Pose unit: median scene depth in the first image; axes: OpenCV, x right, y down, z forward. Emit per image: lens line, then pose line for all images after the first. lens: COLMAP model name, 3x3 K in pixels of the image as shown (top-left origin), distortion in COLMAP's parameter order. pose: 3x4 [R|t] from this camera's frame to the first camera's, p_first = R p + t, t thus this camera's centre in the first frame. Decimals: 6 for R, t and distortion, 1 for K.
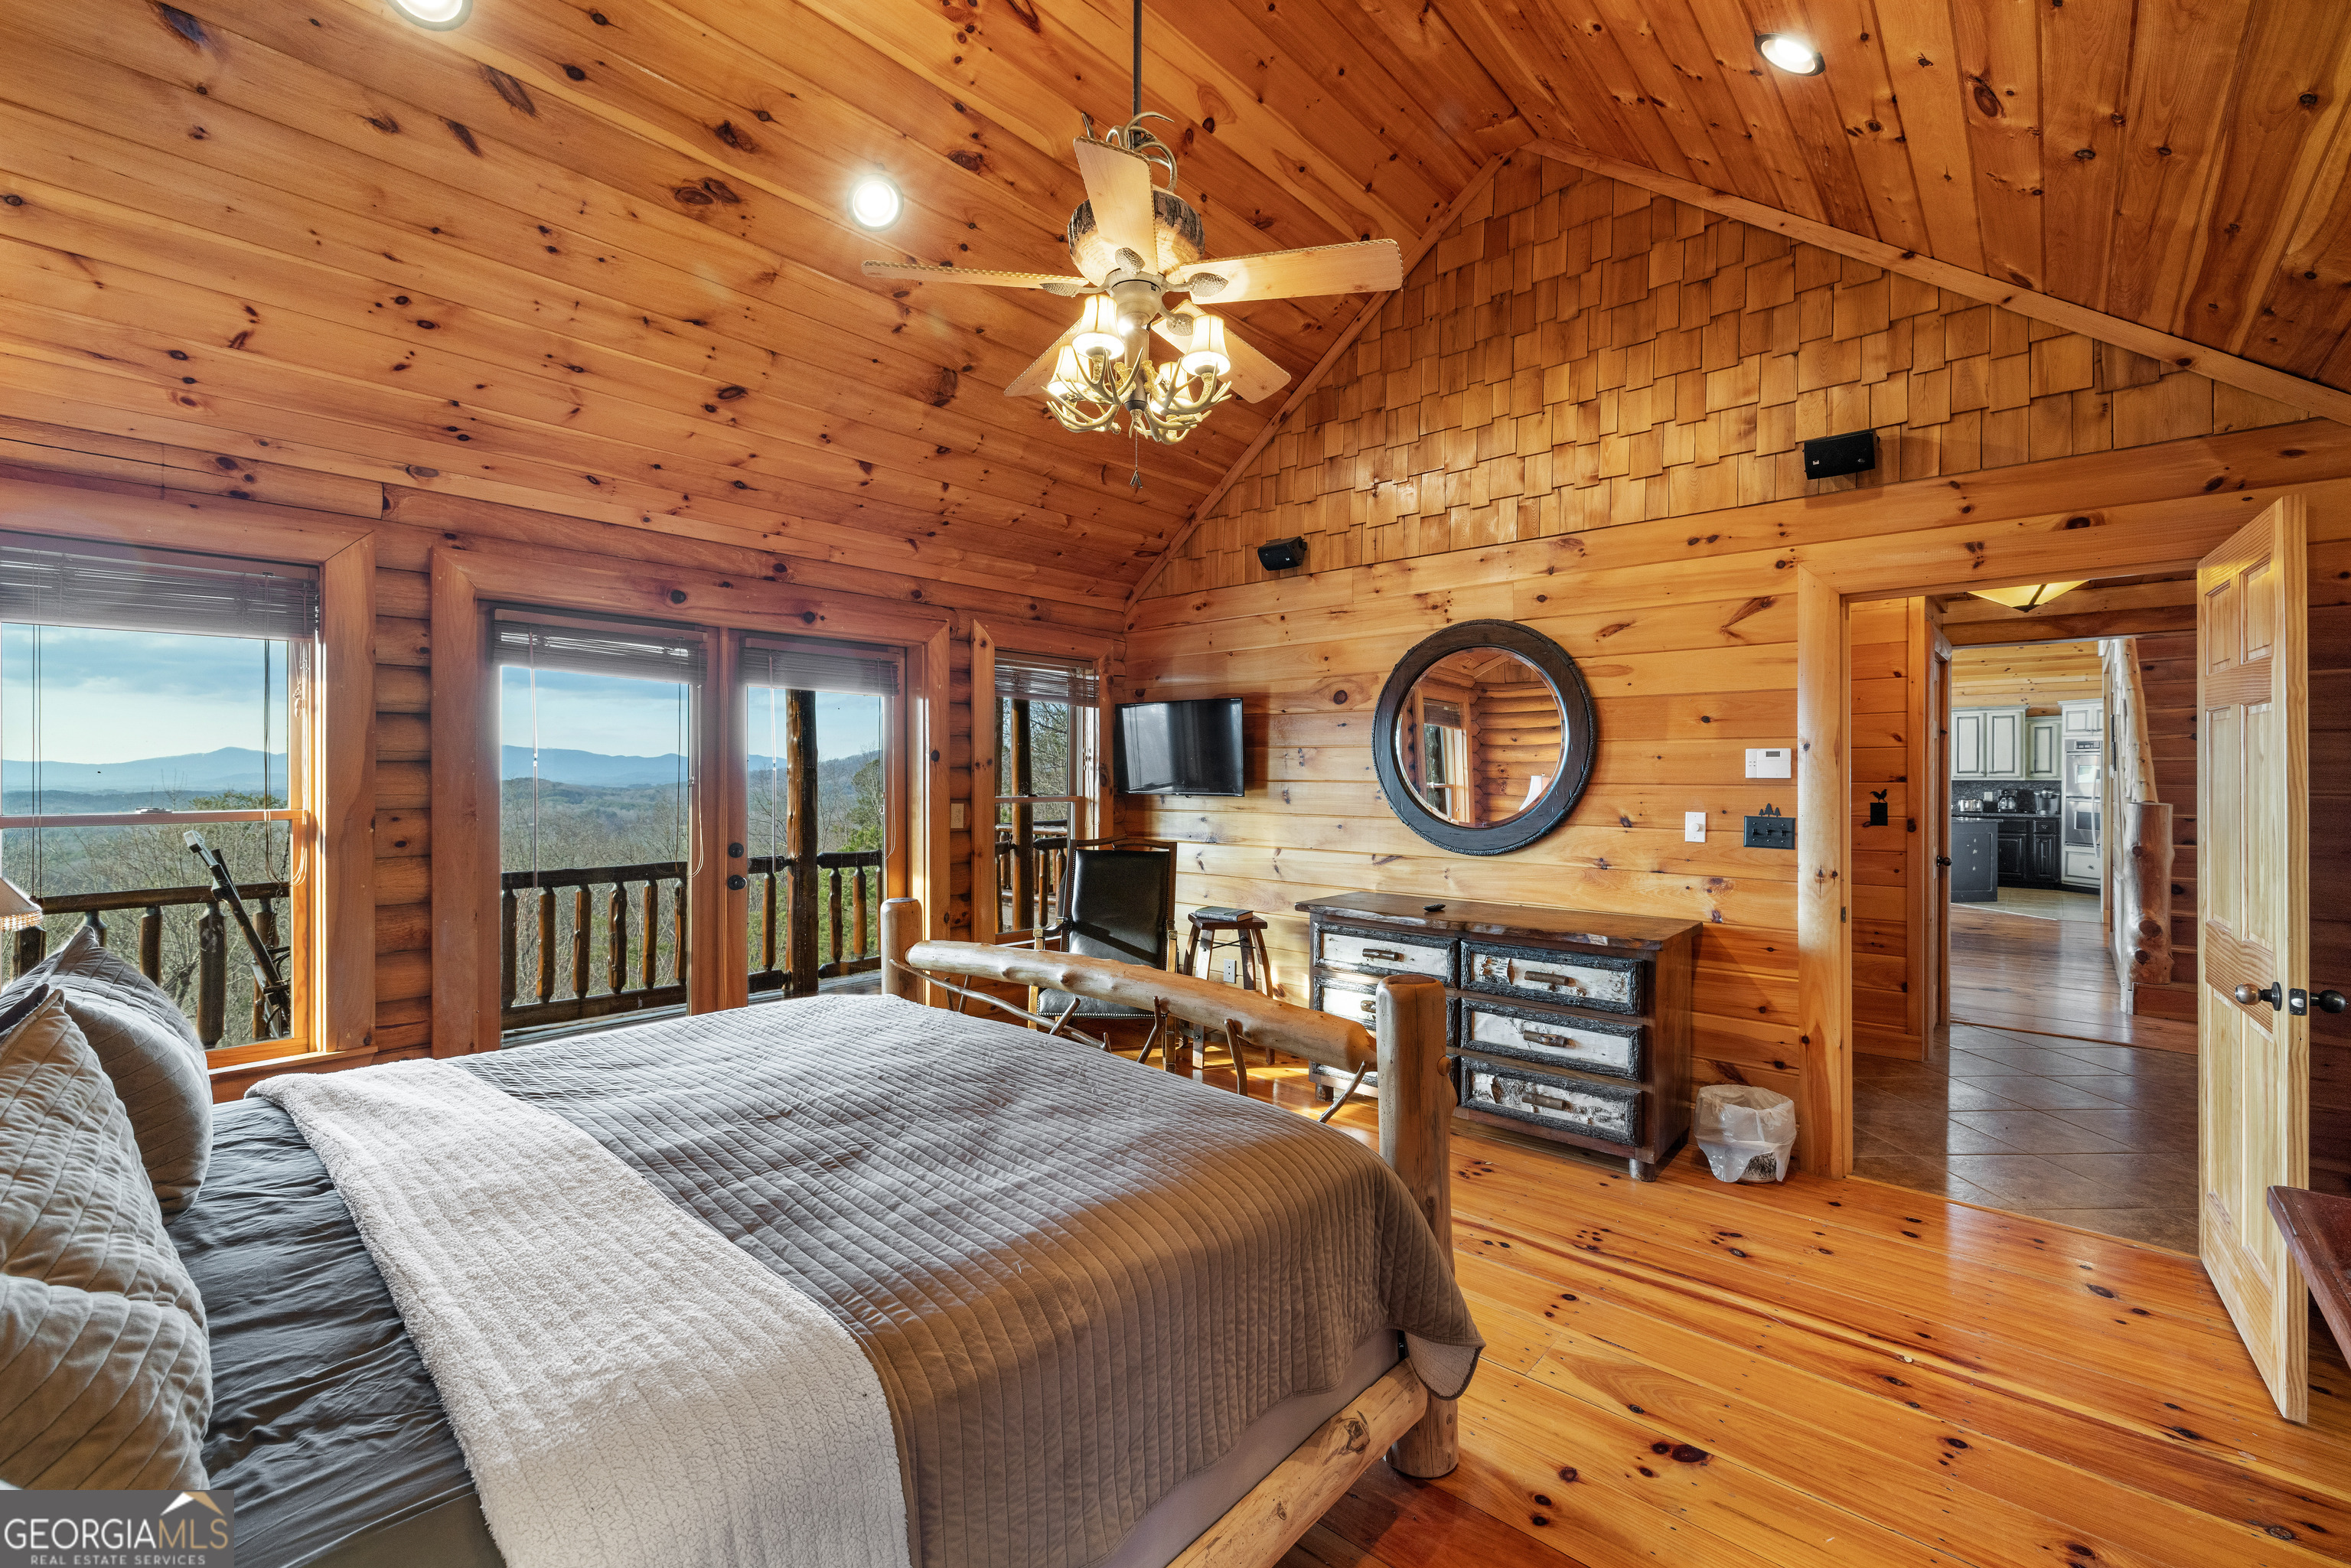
lens RADIAL K [[982.0, 0, 1167.7], [0, 982.0, 789.4], [0, 0, 1]] dist [0.002853, -0.001124]
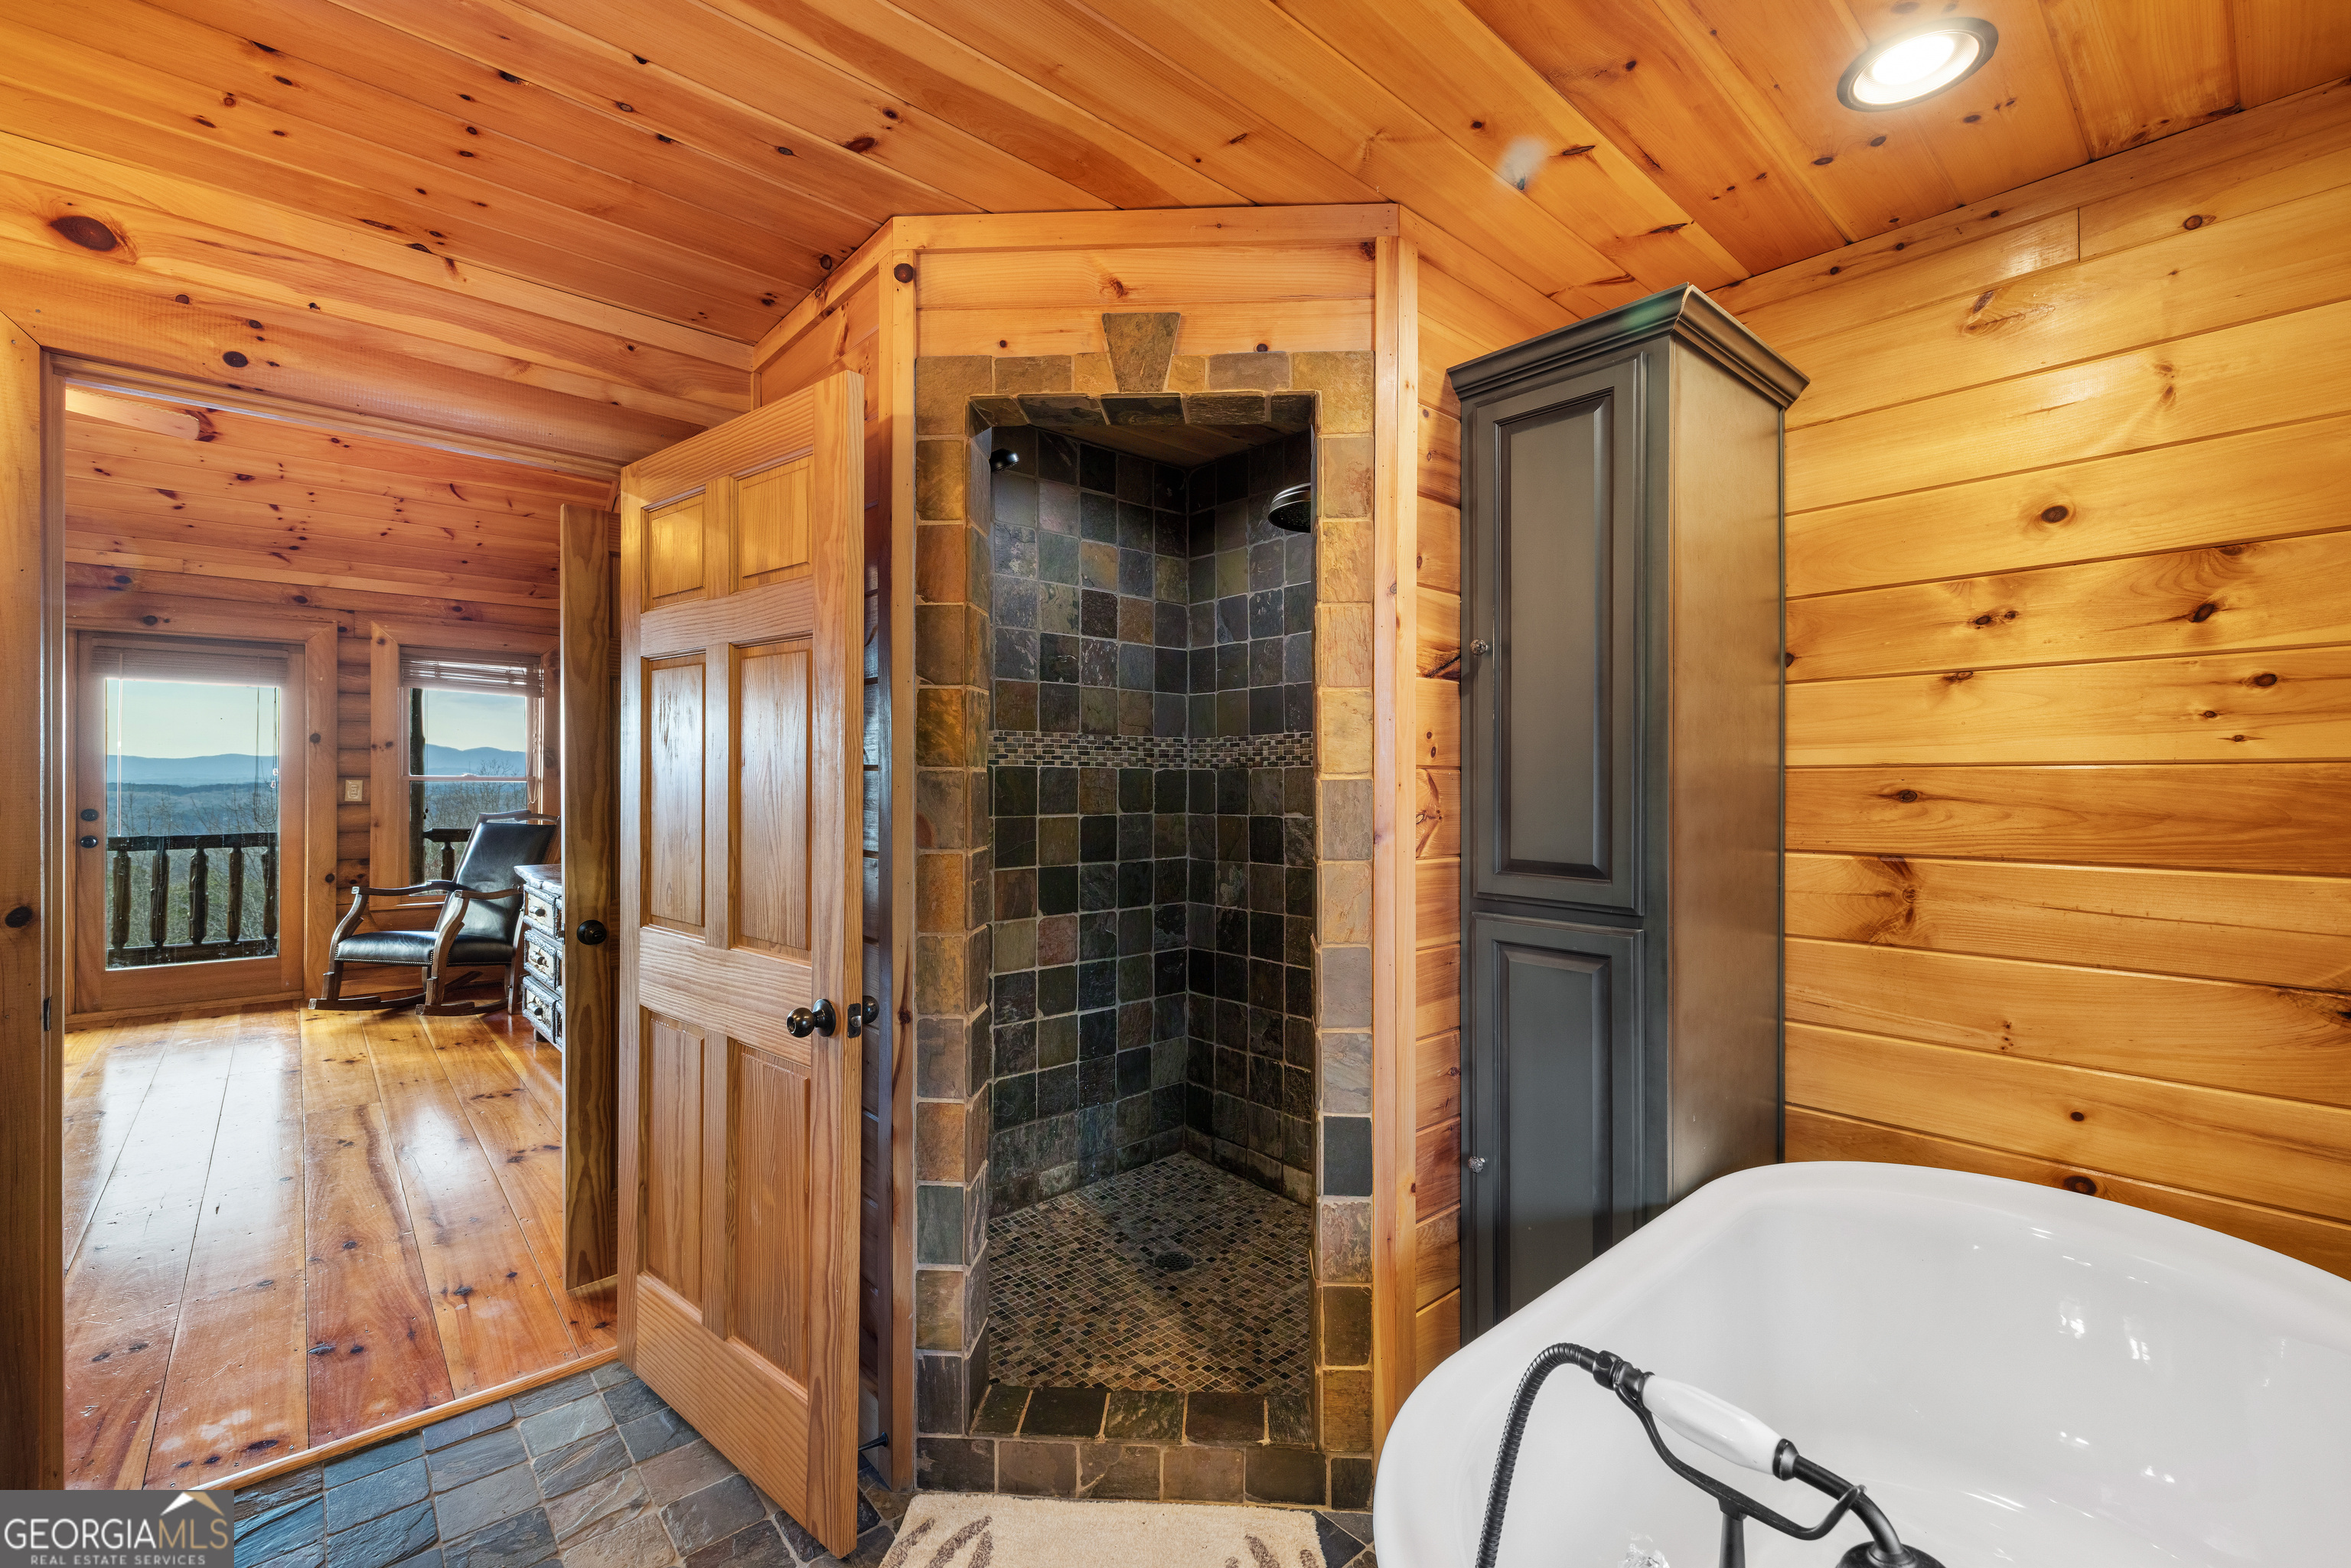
lens RADIAL K [[982.0, 0, 1161.1], [0, 982.0, 774.5], [0, 0, 1]] dist [0.002853, -0.001124]
pose [[0.993712, 0.006000, -0.111802, 0.854420], [-0.007550, 0.999881, -0.013446, 0.016809], [0.111708, 0.014206, 0.993640, -0.041049]]
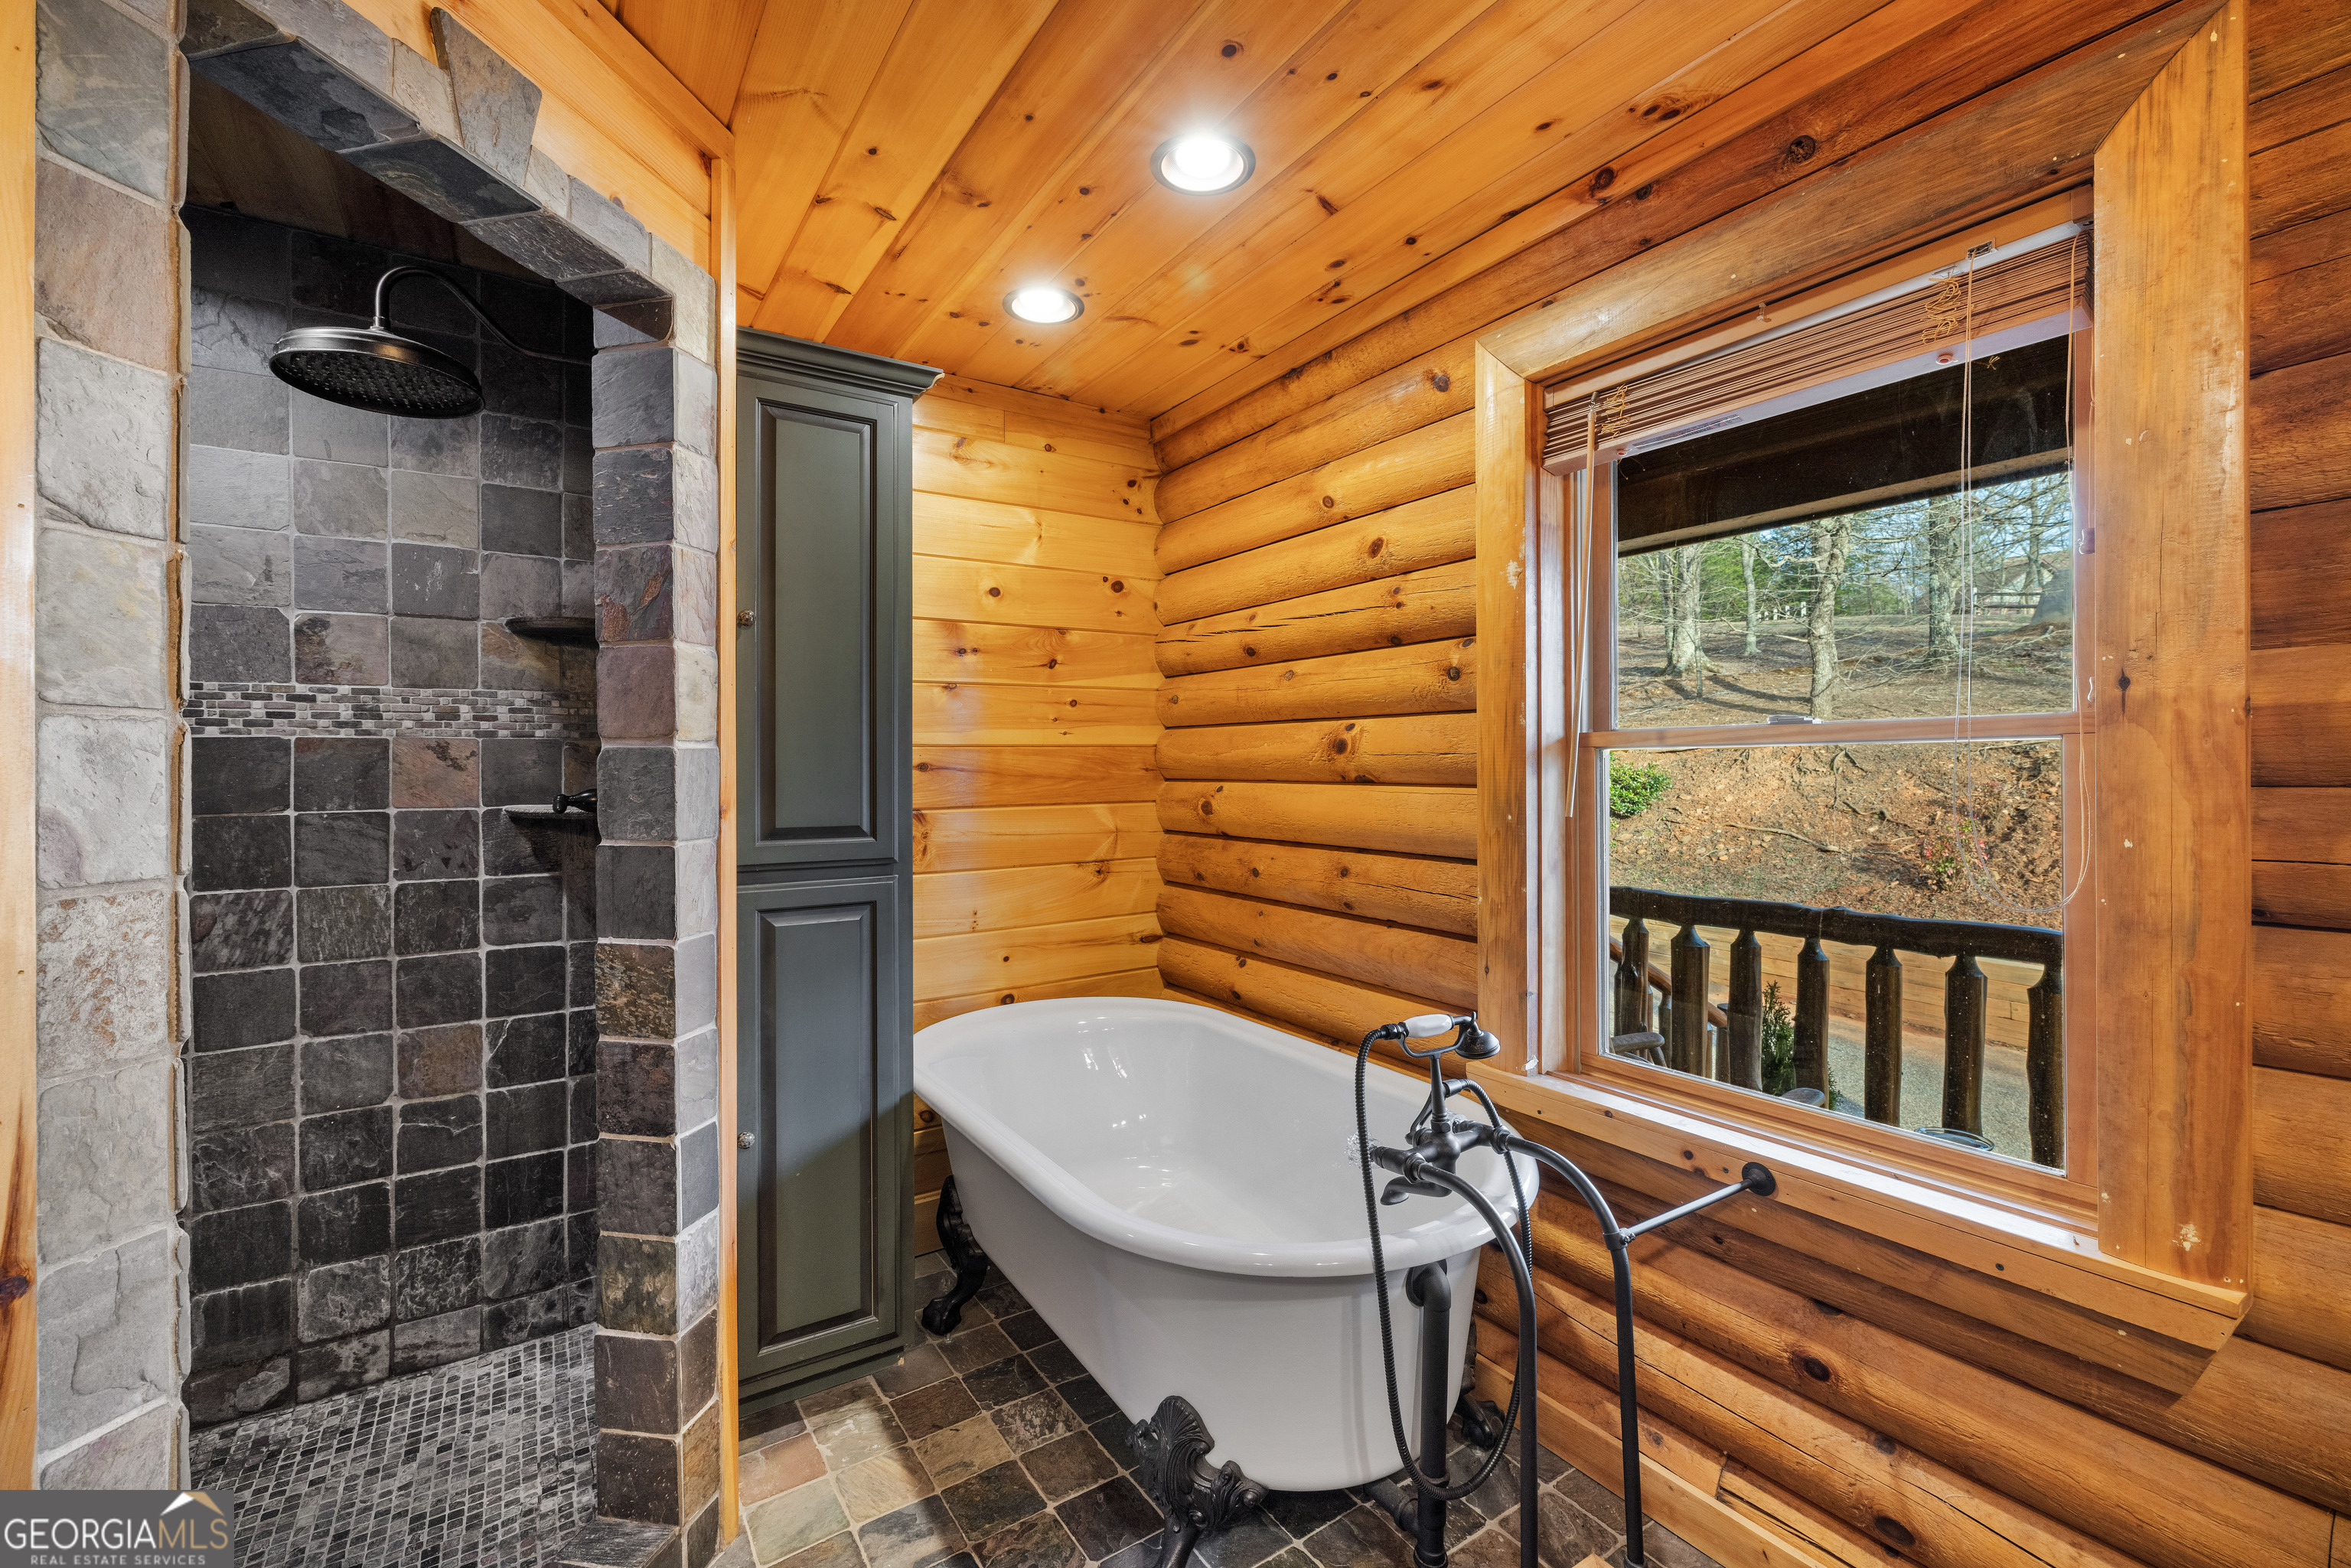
lens RADIAL K [[982.0, 0, 1167.6], [0, 982.0, 773.5], [0, 0, 1]] dist [0.002853, -0.001124]
pose [[0.260152, -0.003097, 0.965563, 0.604014], [0.010799, 0.999942, 0.000298, 0.023145], [-0.965507, 0.010350, 0.260171, 0.098568]]
